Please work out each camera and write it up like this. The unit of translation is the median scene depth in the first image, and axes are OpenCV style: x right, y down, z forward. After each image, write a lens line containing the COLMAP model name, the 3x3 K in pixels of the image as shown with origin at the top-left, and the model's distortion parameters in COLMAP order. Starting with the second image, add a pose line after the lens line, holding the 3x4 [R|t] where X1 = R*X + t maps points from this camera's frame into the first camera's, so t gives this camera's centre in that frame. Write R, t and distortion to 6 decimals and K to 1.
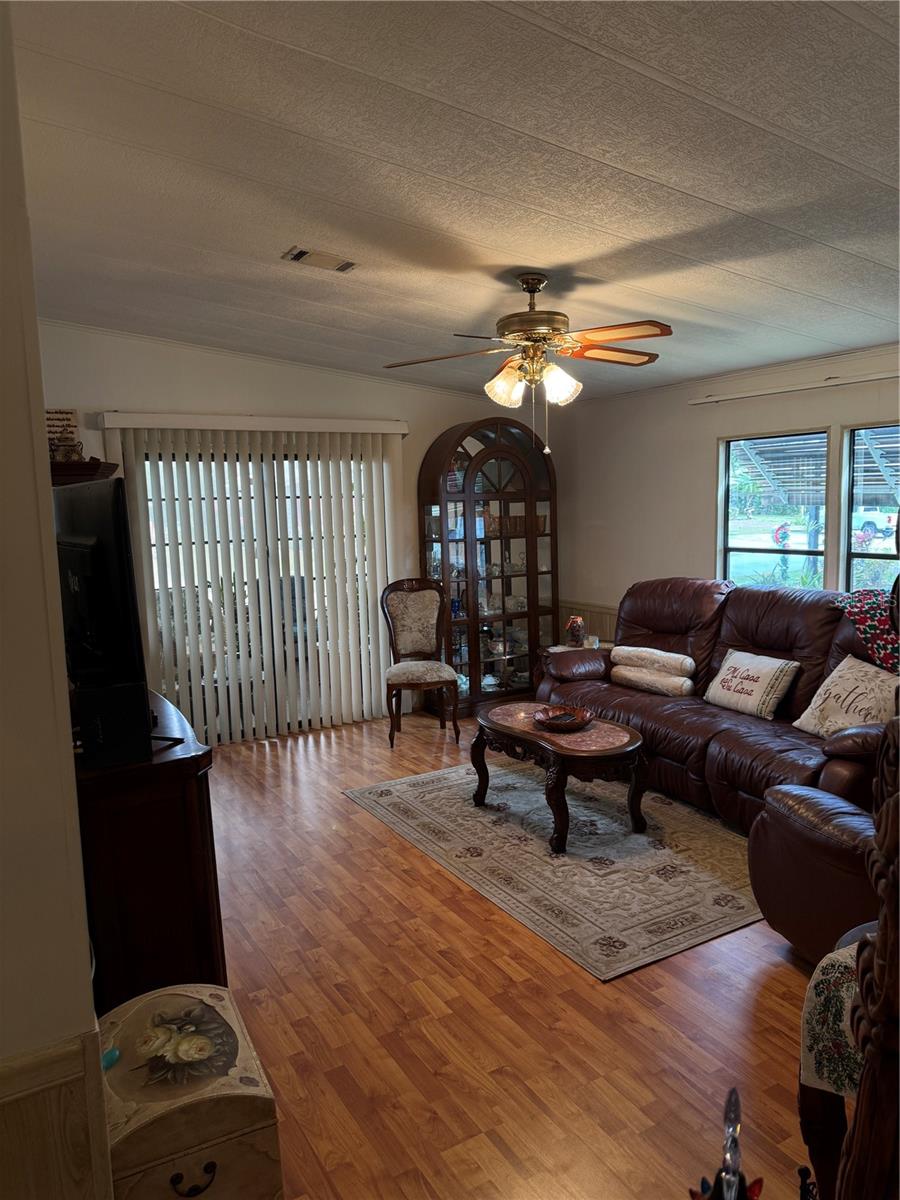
lens RADIAL K [[849.2, 0, 455.0], [0, 849.2, 602.9], [0, 0, 1]] dist [-0.012120, -0.026450]
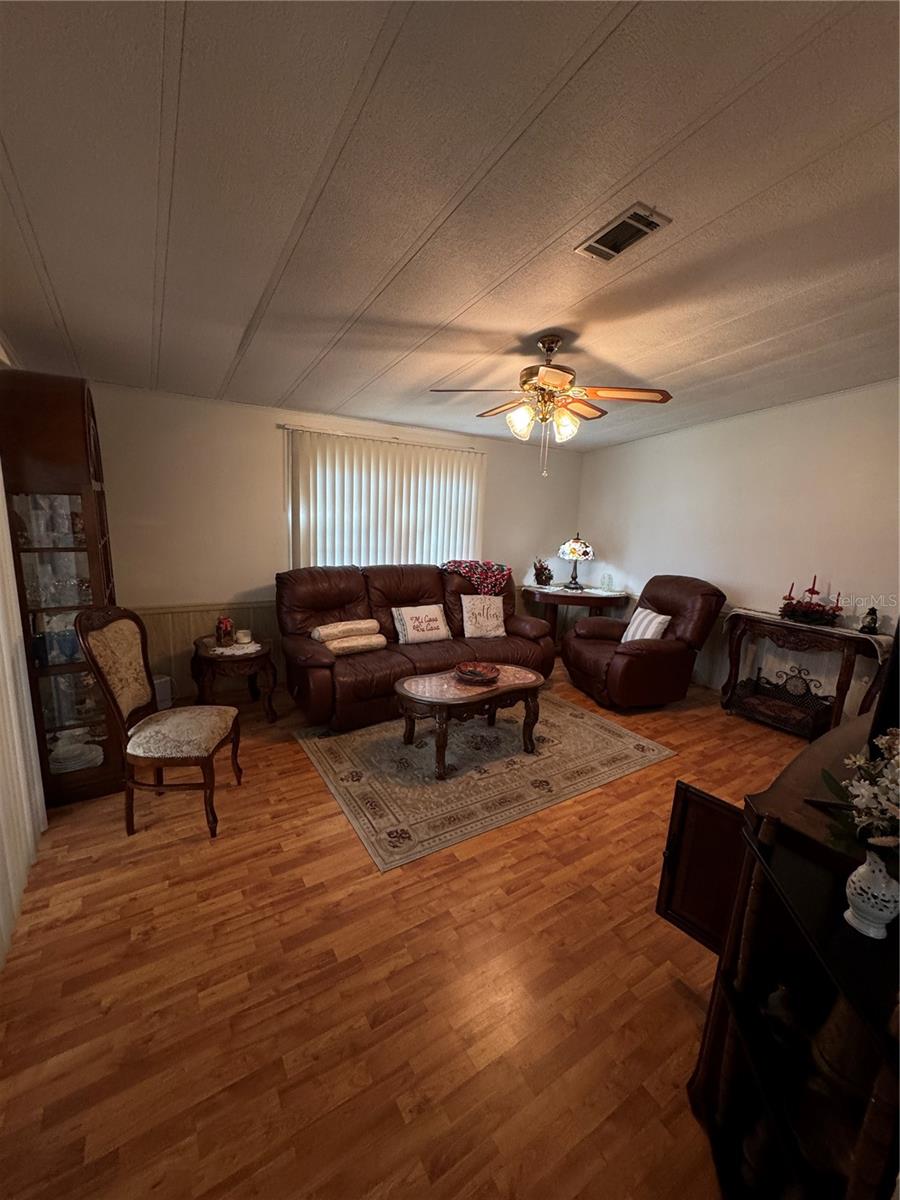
lens RADIAL K [[480.7, 0, 457.9], [0, 480.7, 598.9], [0, 0, 1]] dist [0.000793, 0.000043]
pose [[-0.047112, -0.160353, 0.985935, -0.620855], [0.079813, 0.983271, 0.163733, -0.110045], [-0.995696, 0.086404, -0.033526, 1.071193]]
